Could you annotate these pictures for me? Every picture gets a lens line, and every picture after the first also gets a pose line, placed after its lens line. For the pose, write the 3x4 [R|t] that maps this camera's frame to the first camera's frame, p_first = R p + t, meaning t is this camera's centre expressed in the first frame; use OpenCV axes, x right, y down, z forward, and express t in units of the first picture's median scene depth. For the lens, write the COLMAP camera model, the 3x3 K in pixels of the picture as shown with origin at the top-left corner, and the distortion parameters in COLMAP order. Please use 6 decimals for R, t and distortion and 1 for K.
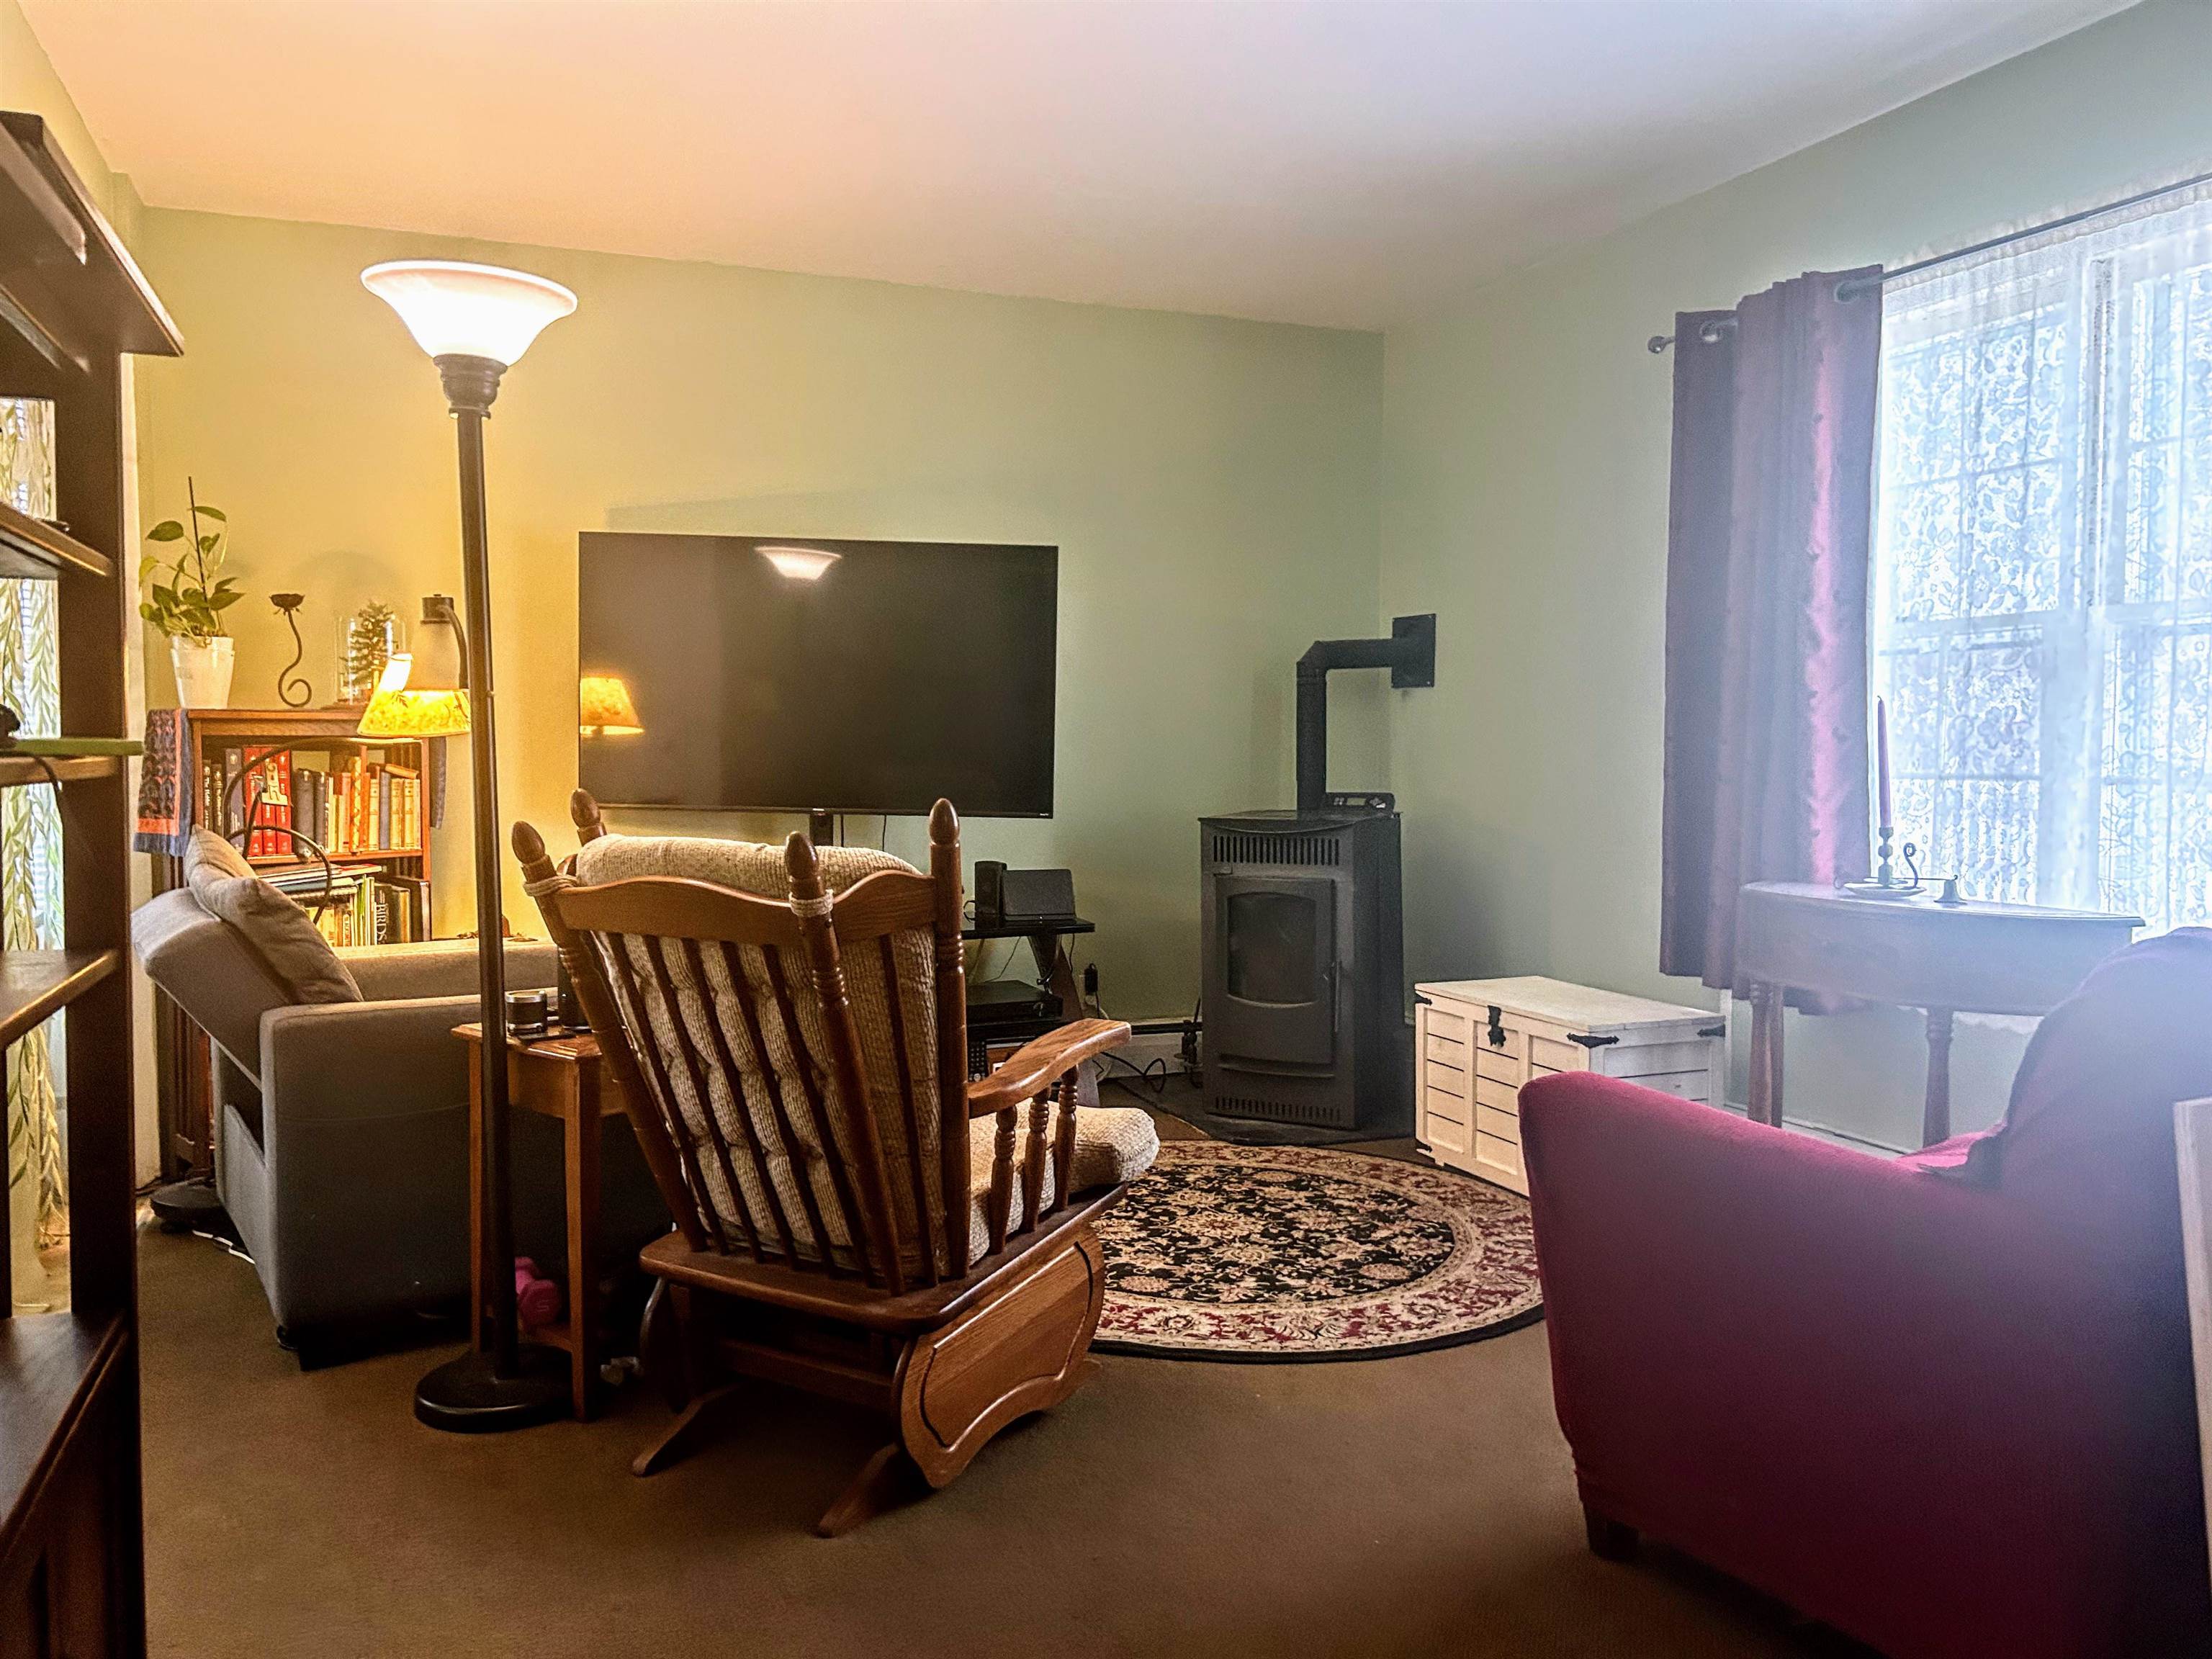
lens RADIAL K [[1684.8, 0, 1084.9], [0, 1684.8, 828.2], [0, 0, 1]] dist [0.025158, -0.026487]
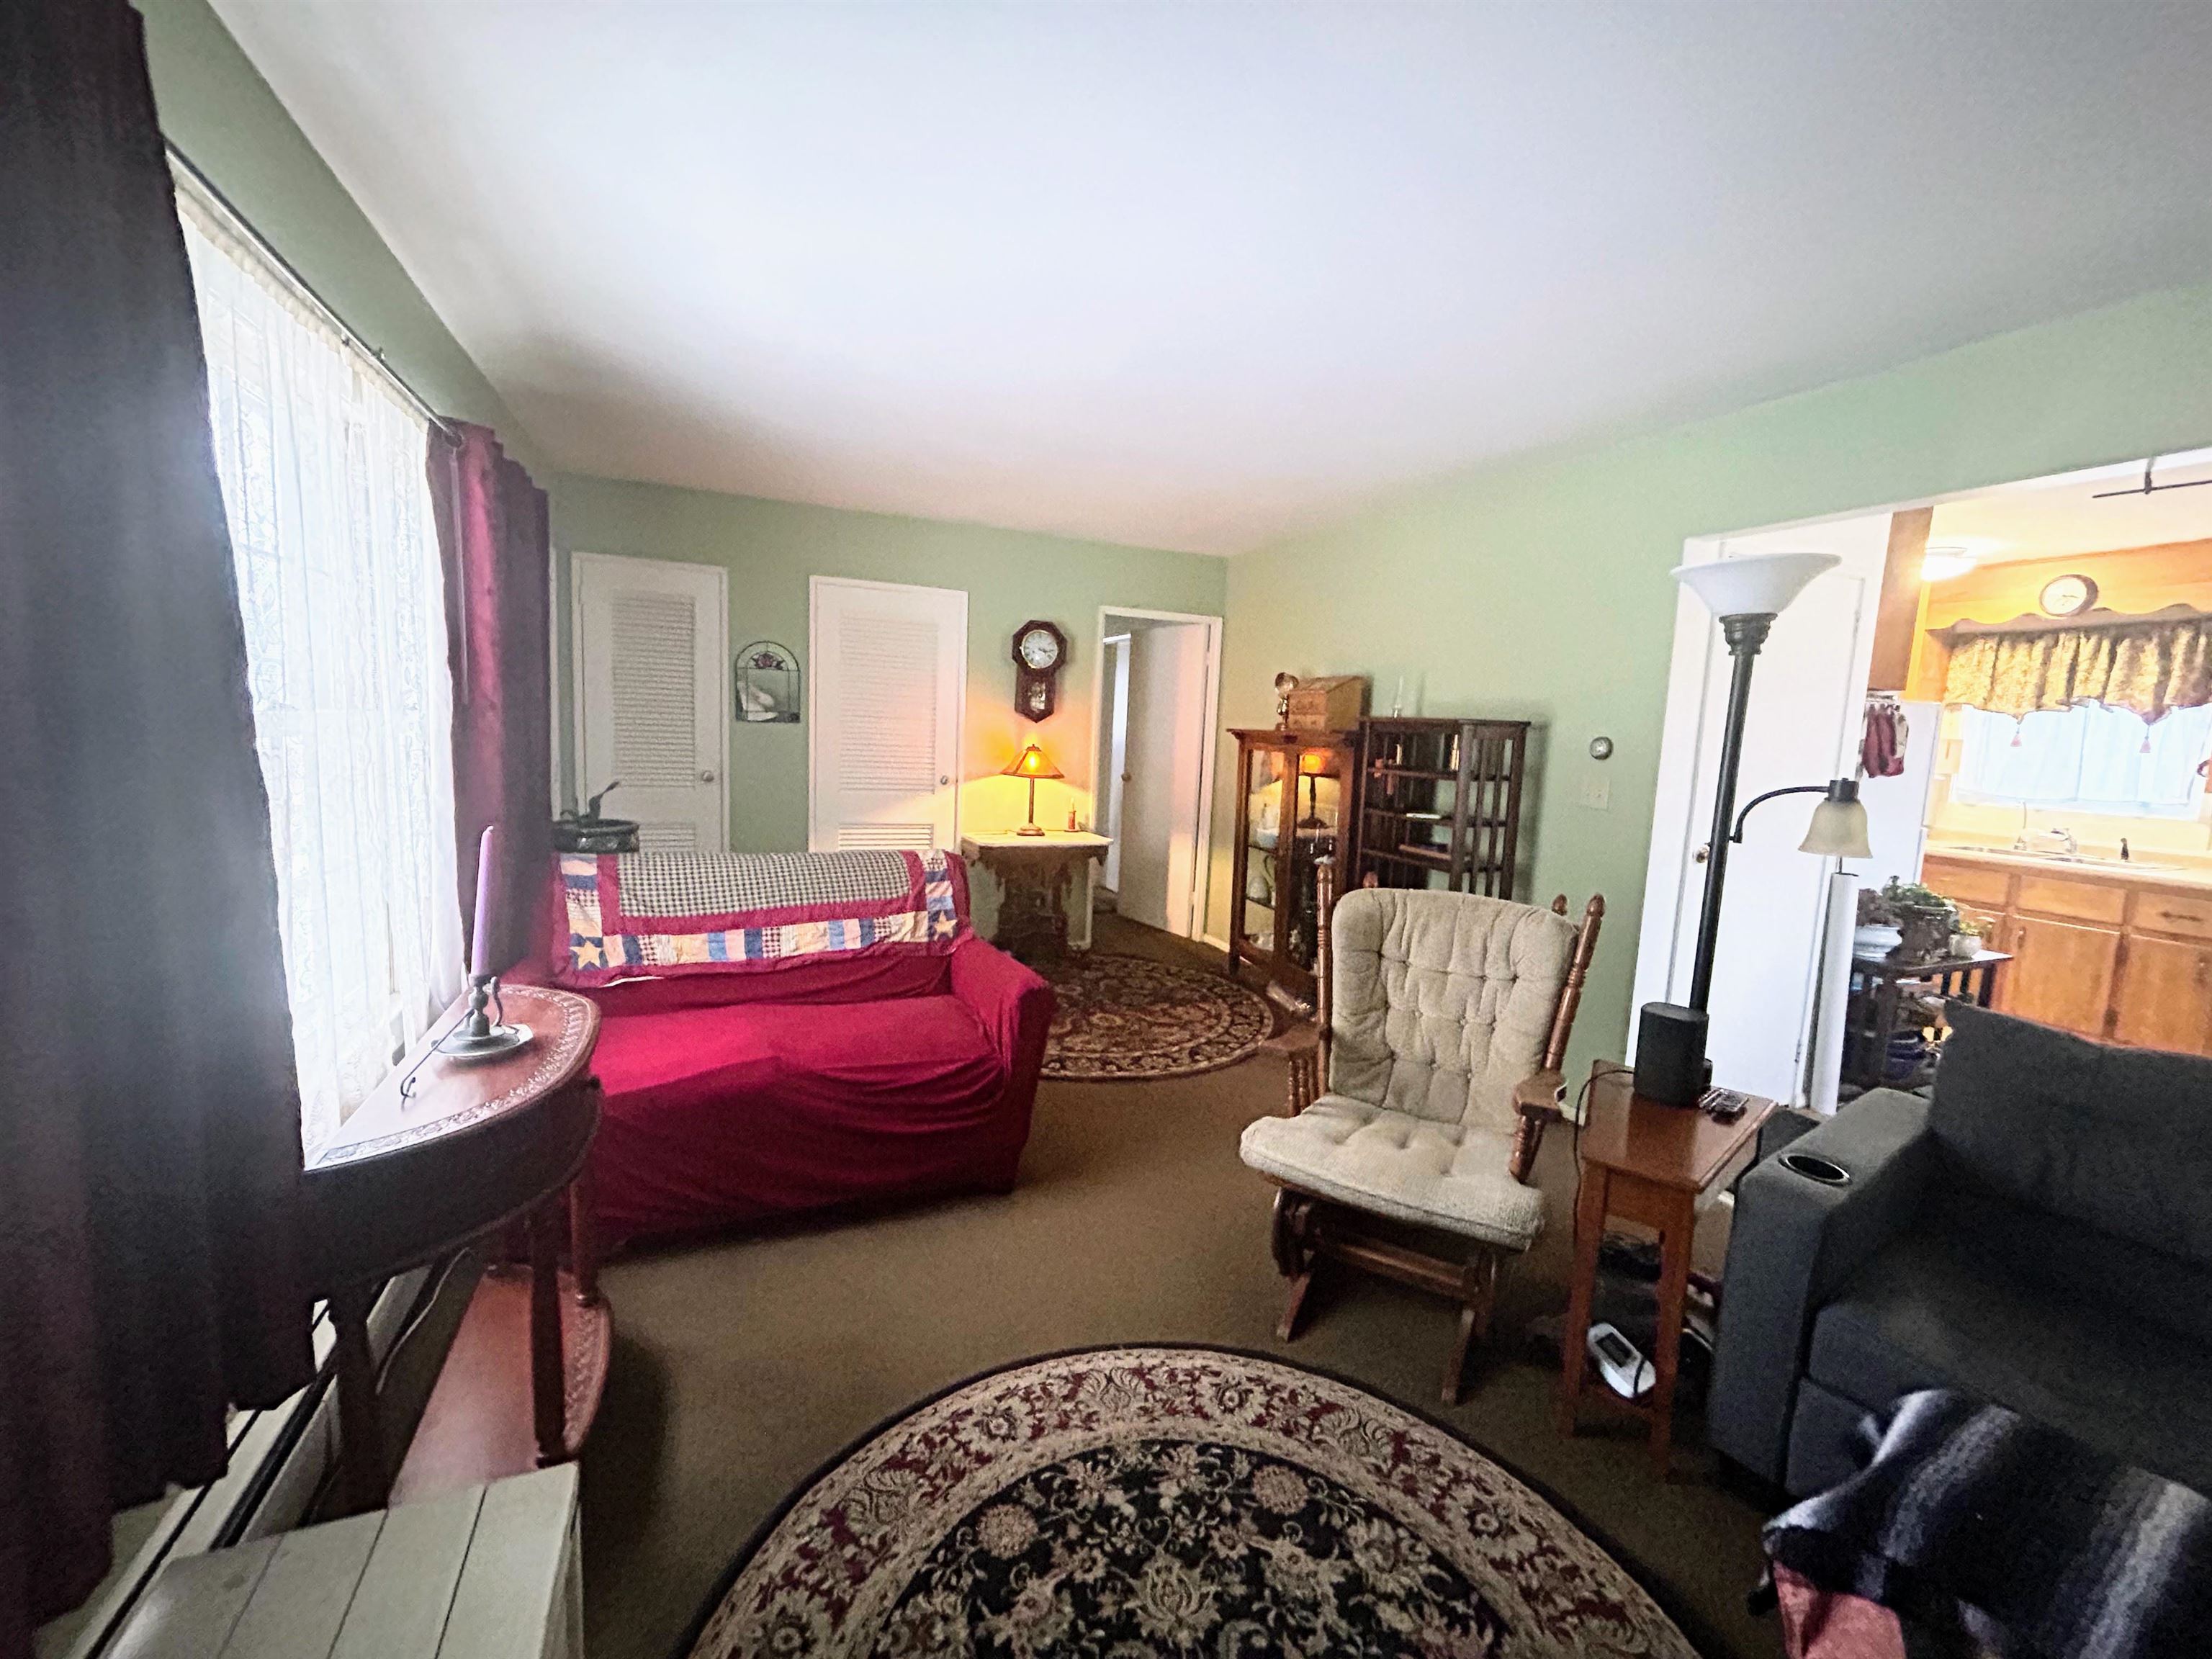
lens RADIAL K [[906.3, 0, 1103.9], [0, 906.3, 825.5], [0, 0, 1]] dist [0.002488, 0.000015]
pose [[-0.998929, -0.032363, -0.033075, 0.154019], [-0.037595, 0.984323, 0.172323, -0.161807], [0.026980, 0.173382, -0.984485, 1.370160]]
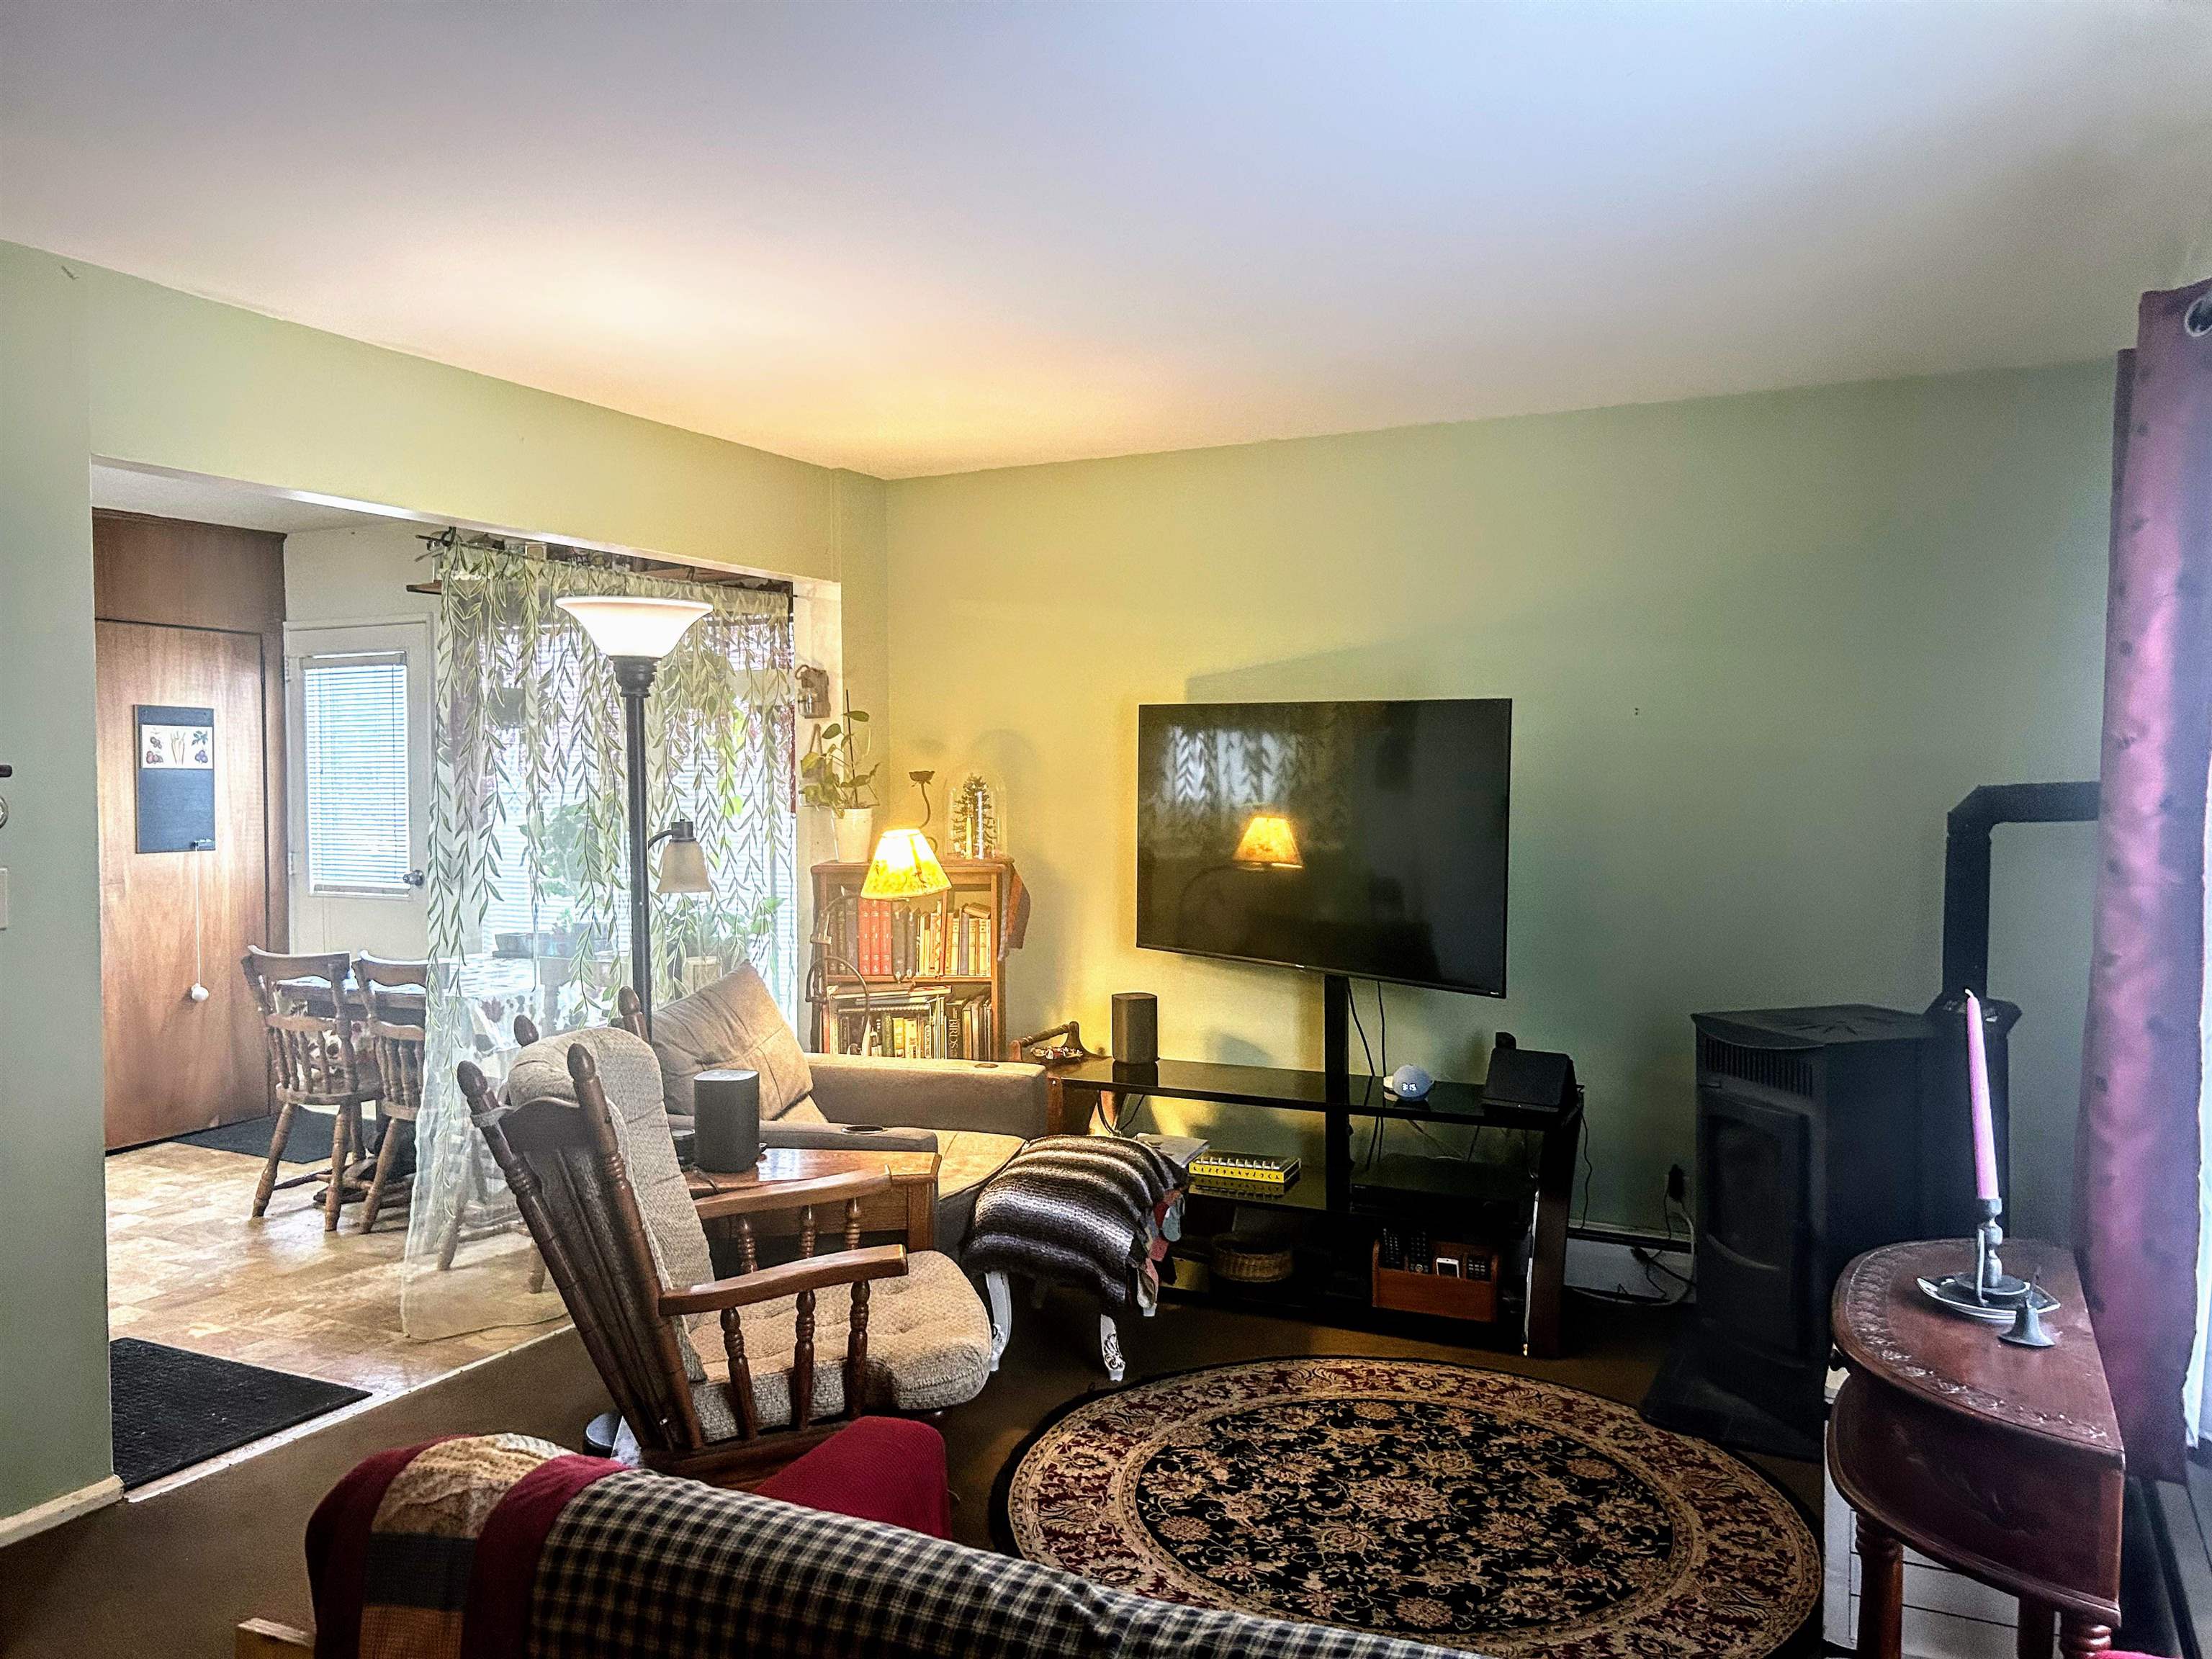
lens RADIAL K [[1684.8, 0, 1097.0], [0, 1684.8, 825.6], [0, 0, 1]] dist [0.025158, -0.026487]
pose [[0.671115, 0.028113, -0.740820, 0.673169], [-0.045199, 0.998973, -0.003037, -0.117079], [0.739974, 0.035522, 0.671697, 0.296657]]
